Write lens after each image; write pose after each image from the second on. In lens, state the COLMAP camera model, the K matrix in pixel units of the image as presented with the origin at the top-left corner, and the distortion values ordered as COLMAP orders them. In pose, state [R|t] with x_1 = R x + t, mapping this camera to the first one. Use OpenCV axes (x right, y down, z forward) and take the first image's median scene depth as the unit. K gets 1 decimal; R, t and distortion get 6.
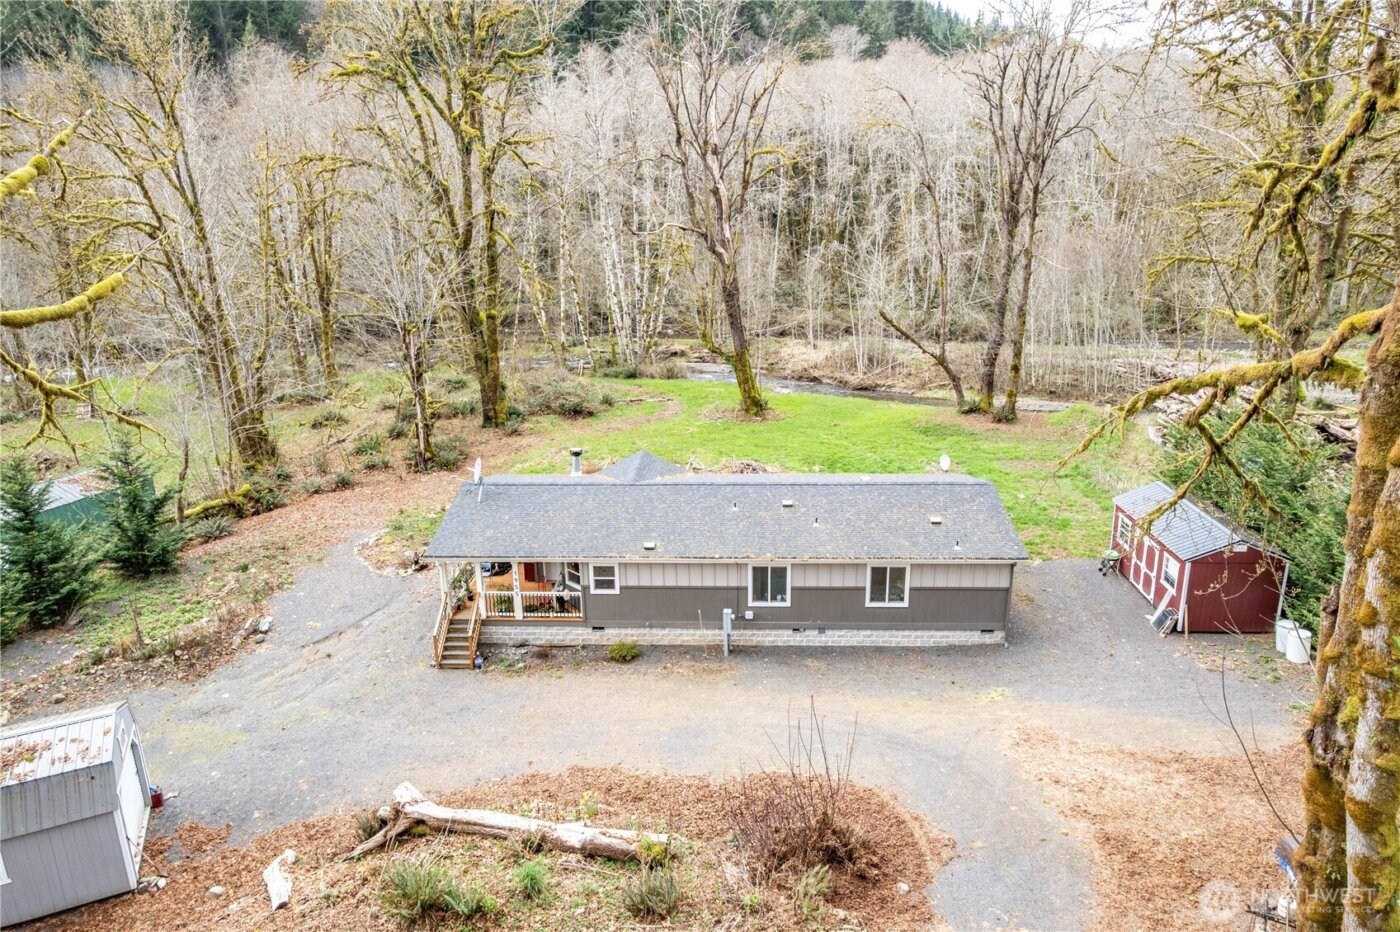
lens RADIAL K [[896.8, 0, 700.0], [0, 896.8, 466.0], [0, 0, 1]] dist [-0.080176, 0.072439]
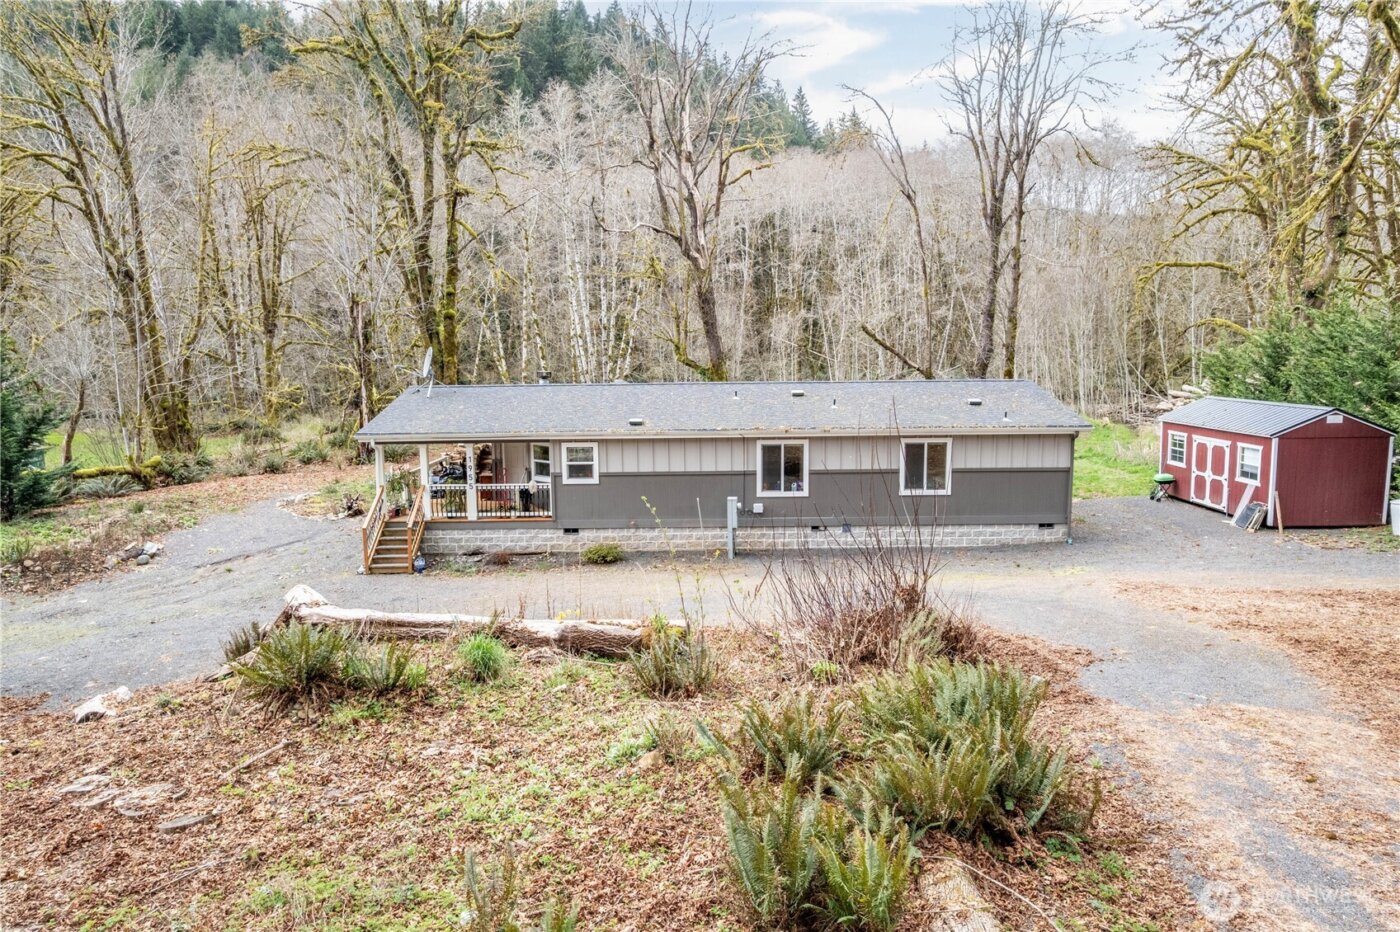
lens RADIAL K [[896.8, 0, 700.0], [0, 896.8, 466.0], [0, 0, 1]] dist [-0.080176, 0.072439]
pose [[0.998810, -0.001720, 0.048732, -0.036909], [0.009293, 0.987775, -0.155606, 0.250152], [-0.047868, 0.155874, 0.986616, 0.188595]]
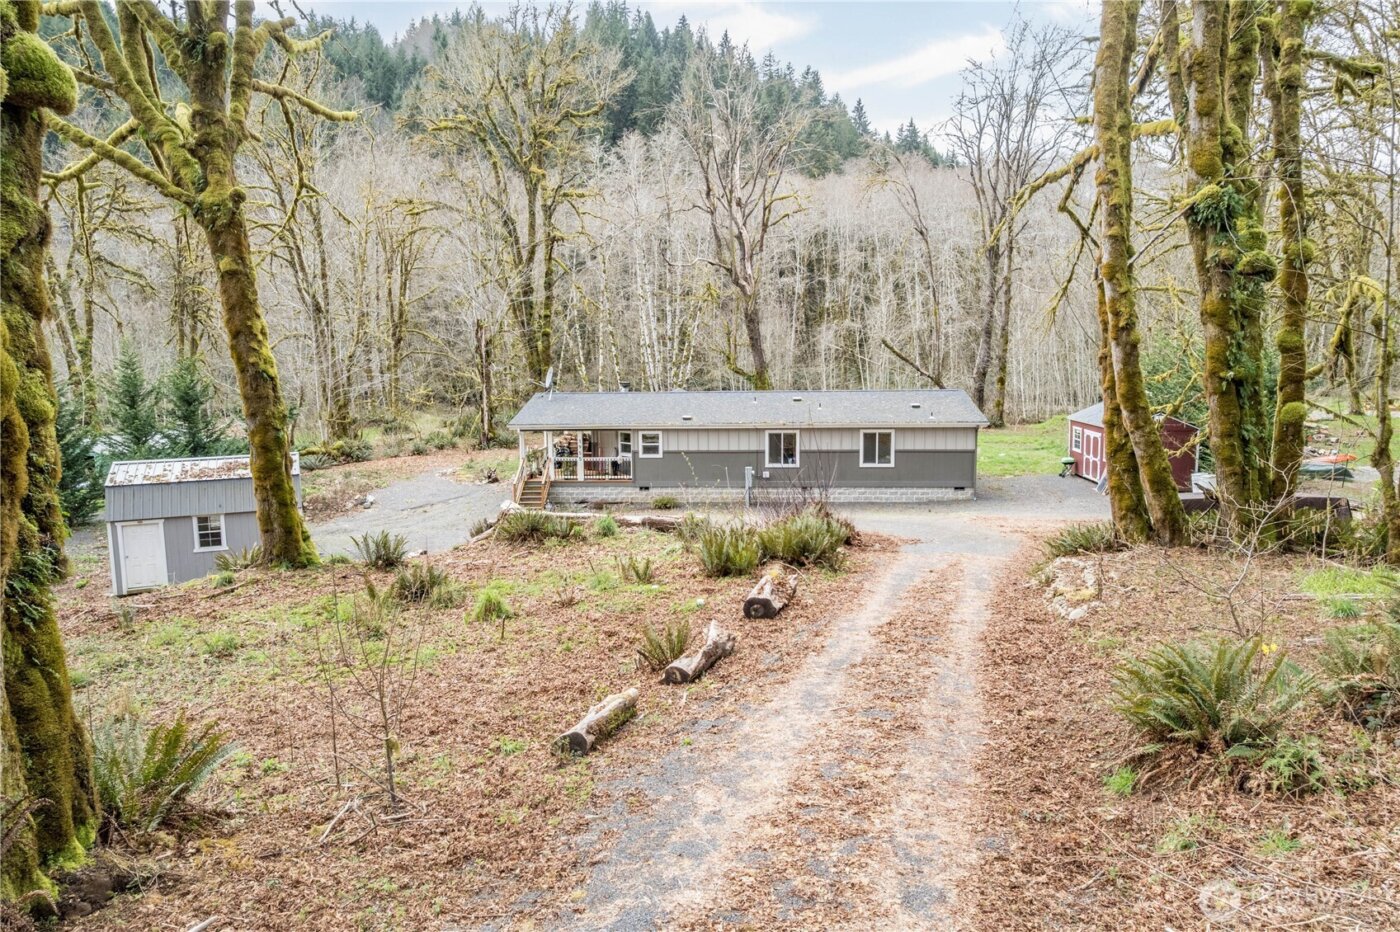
lens RADIAL K [[896.8, 0, 700.0], [0, 896.8, 466.0], [0, 0, 1]] dist [-0.080176, 0.072439]
pose [[0.999681, 0.007324, -0.024166, -0.006896], [-0.010955, 0.988053, -0.153727, 0.340513], [0.022751, 0.153943, 0.987818, -0.229741]]
